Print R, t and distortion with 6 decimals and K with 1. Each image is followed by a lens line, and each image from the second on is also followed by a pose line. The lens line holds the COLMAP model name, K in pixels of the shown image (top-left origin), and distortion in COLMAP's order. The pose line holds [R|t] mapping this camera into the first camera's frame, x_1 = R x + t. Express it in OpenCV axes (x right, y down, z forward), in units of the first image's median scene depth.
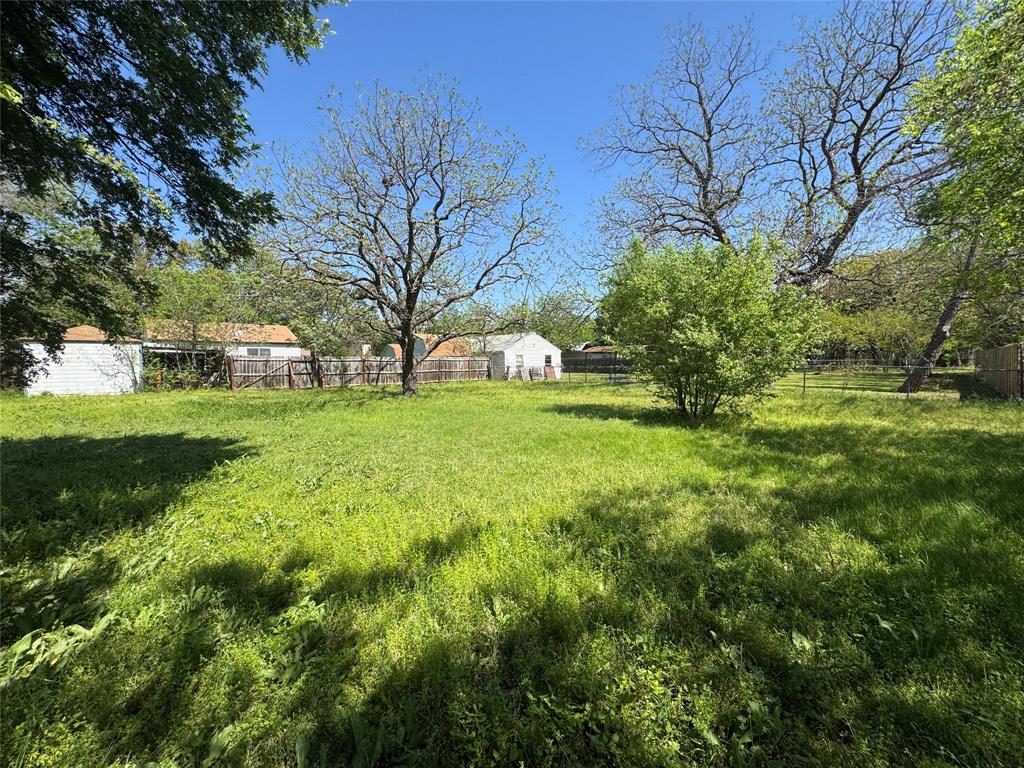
lens RADIAL K [[405.2, 0, 512.0], [0, 405.2, 384.0], [0, 0, 1]] dist [0.000394, -0.000036]
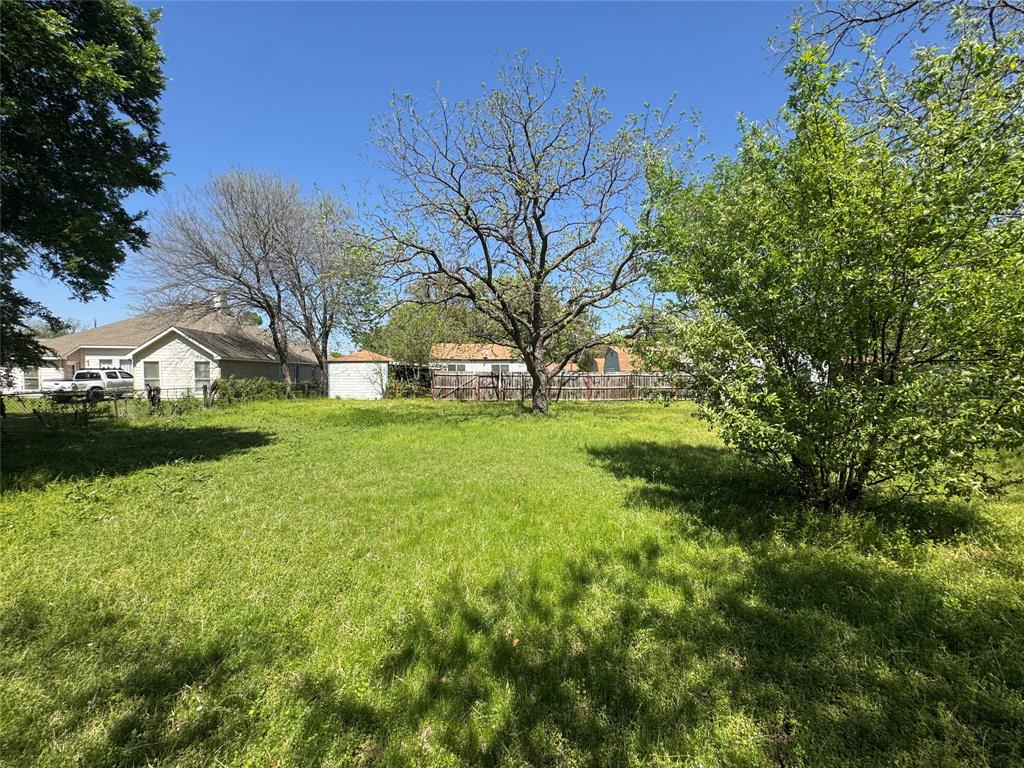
lens RADIAL K [[405.2, 0, 512.0], [0, 405.2, 384.0], [0, 0, 1]] dist [0.000394, -0.000036]
pose [[0.773545, 0.018015, -0.633486, 0.228179], [-0.040887, 0.998932, -0.021519, -0.014007], [0.632422, 0.042547, 0.773455, 0.199226]]
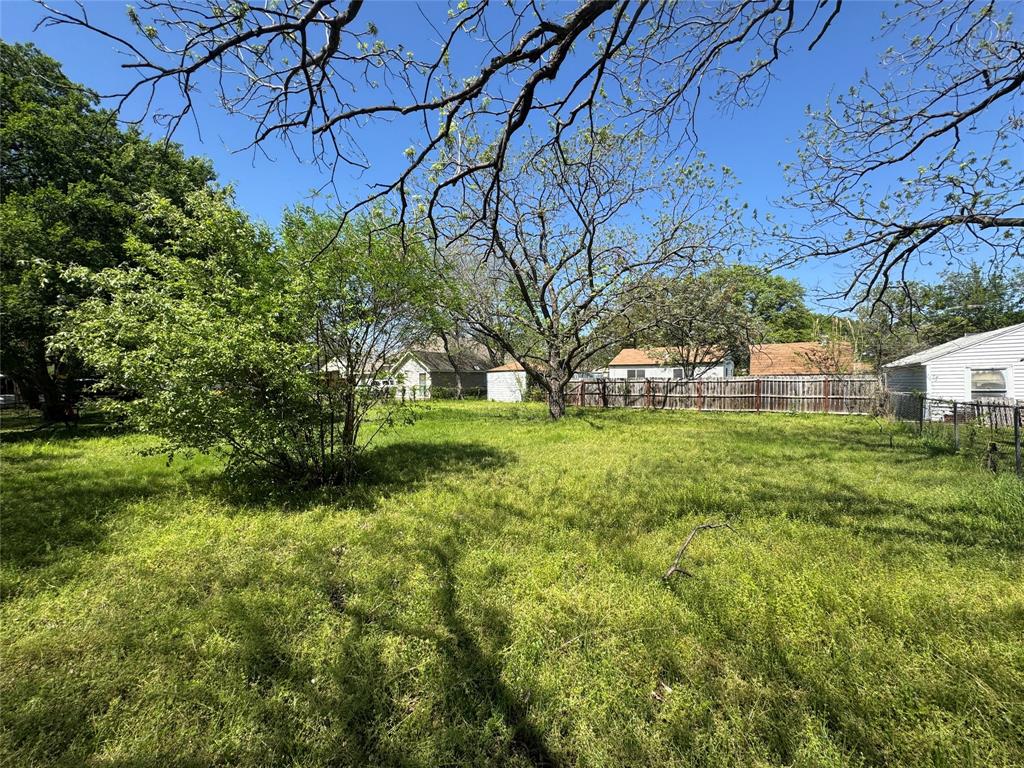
lens RADIAL K [[405.2, 0, 512.0], [0, 405.2, 384.0], [0, 0, 1]] dist [0.000394, -0.000036]
pose [[0.194135, 0.008921, -0.980934, 0.550638], [-0.052508, 0.998620, -0.001309, -0.038823], [0.979569, 0.051761, 0.194335, 0.569762]]
